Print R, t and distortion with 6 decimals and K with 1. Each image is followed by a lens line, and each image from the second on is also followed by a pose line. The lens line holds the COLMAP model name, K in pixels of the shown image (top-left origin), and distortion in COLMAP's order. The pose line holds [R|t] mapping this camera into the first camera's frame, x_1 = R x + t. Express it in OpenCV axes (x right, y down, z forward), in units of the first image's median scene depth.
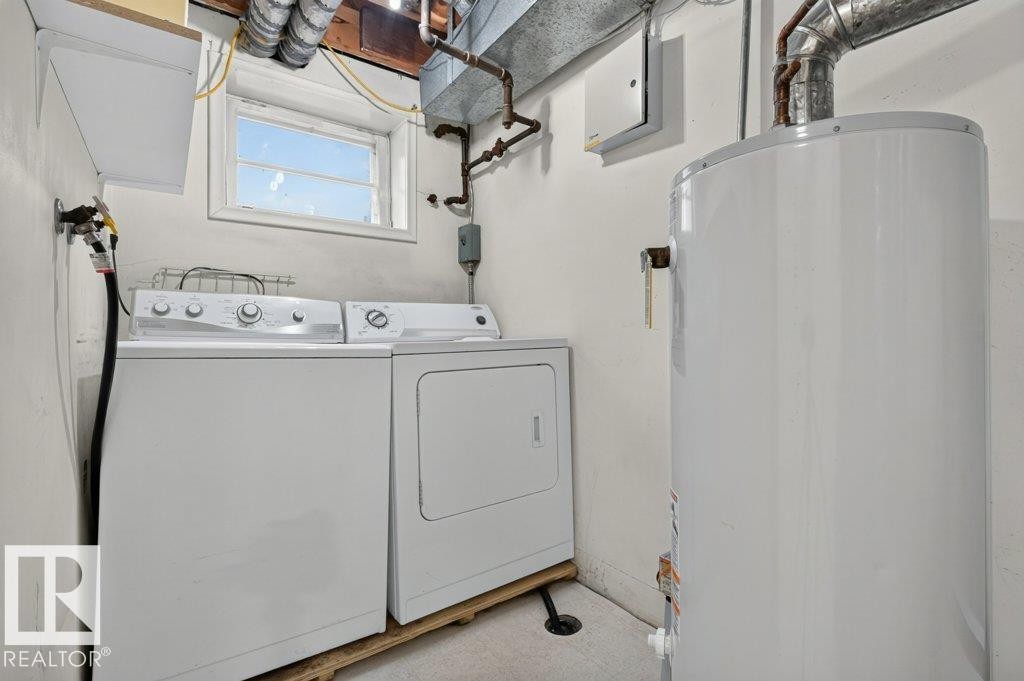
lens RADIAL K [[465.7, 0, 519.3], [0, 465.7, 335.3], [0, 0, 1]] dist [-0.001327, -0.000147]
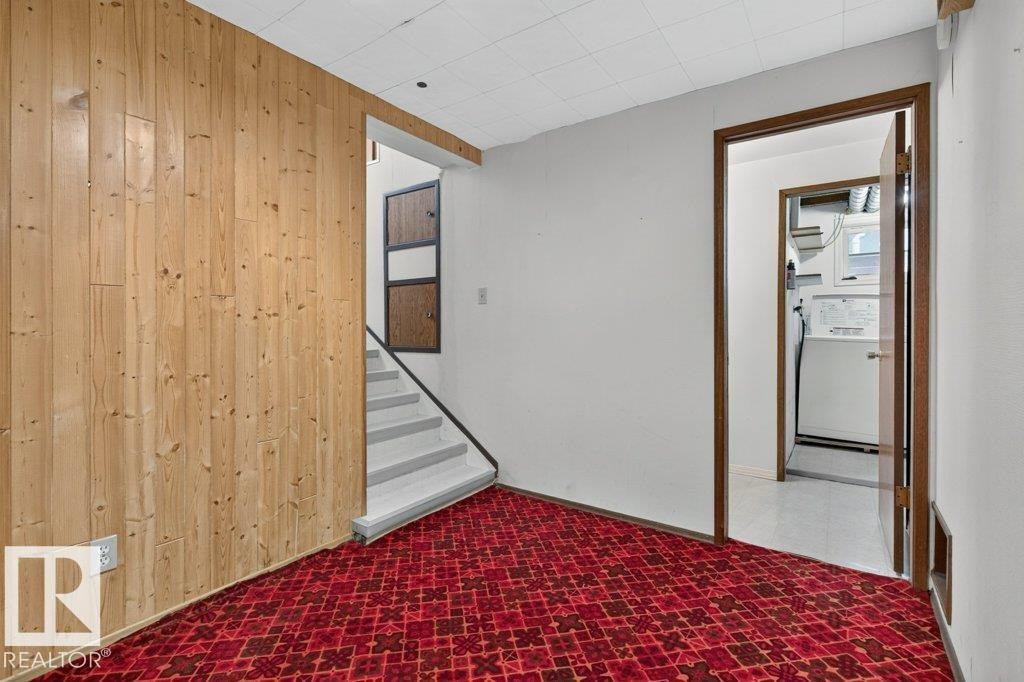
lens RADIAL K [[465.7, 0, 519.3], [0, 465.7, 335.8], [0, 0, 1]] dist [-0.001327, -0.000147]
pose [[0.325318, 0.012802, -0.945518, 1.078151], [0.003310, 0.999887, 0.014677, -0.026683], [0.945599, -0.007904, 0.325239, -1.327692]]
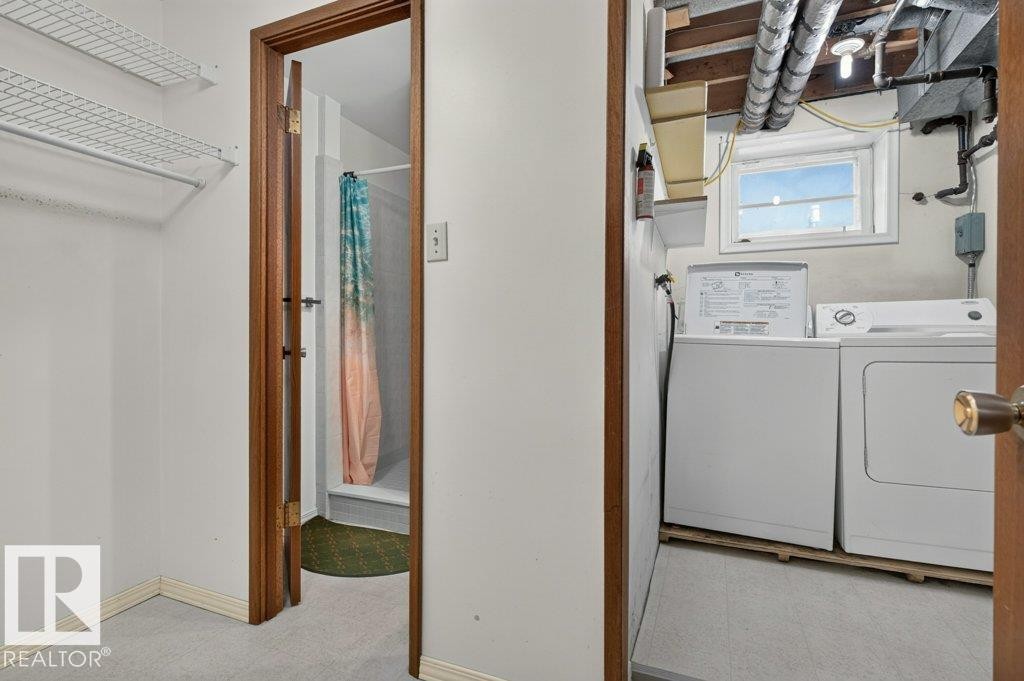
lens RADIAL K [[465.7, 0, 519.3], [0, 465.7, 335.3], [0, 0, 1]] dist [-0.001327, -0.000147]
pose [[0.526334, 0.009926, -0.850220, 0.266619], [0.000980, 0.999924, 0.012280, -0.004654], [0.850277, -0.007296, 0.526284, -0.337512]]
